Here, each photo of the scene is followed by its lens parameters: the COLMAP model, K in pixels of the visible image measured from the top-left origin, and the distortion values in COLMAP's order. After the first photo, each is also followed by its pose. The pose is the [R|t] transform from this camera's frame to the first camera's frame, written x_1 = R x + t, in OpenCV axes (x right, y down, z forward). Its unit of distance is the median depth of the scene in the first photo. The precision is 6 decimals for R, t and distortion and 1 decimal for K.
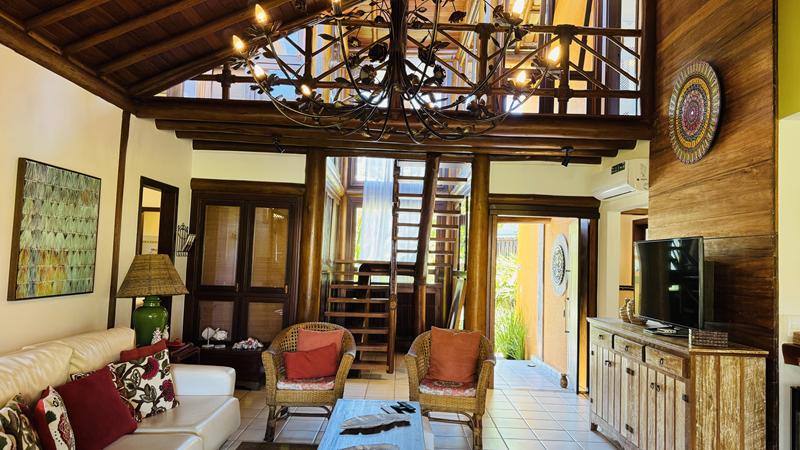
lens RADIAL K [[560.3, 0, 400.0], [0, 560.3, 225.0], [0, 0, 1]] dist [0.127730, -0.202367]
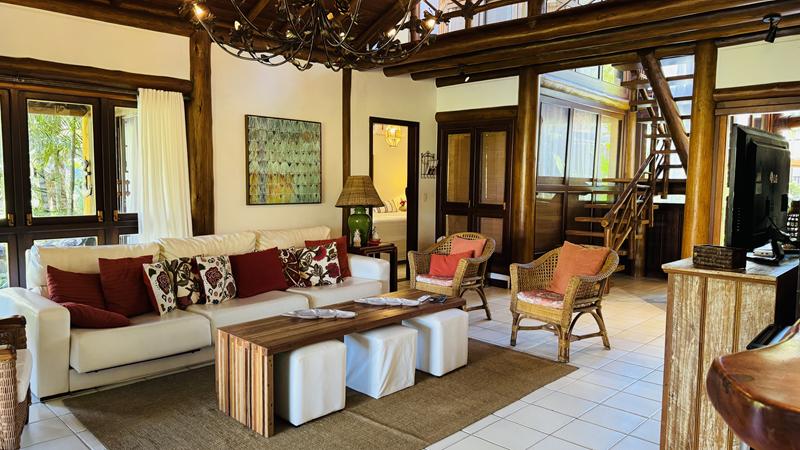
lens RADIAL K [[560.3, 0, 400.0], [0, 560.3, 225.0], [0, 0, 1]] dist [0.127730, -0.202367]
pose [[0.717433, 0.029081, -0.696021, 0.666267], [0.058519, 0.993081, 0.101812, 0.044549], [0.694166, -0.113773, 0.710767, 0.133541]]
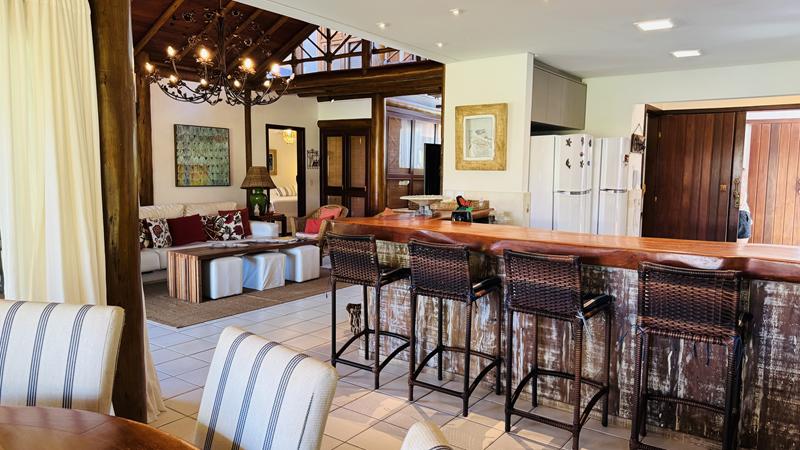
lens RADIAL K [[560.3, 0, 400.0], [0, 560.3, 225.0], [0, 0, 1]] dist [0.127730, -0.202367]
pose [[0.807029, 0.028981, -0.589800, 1.277111], [0.055576, 0.990634, 0.124722, 0.042389], [0.587891, -0.133433, 0.797860, -0.305859]]
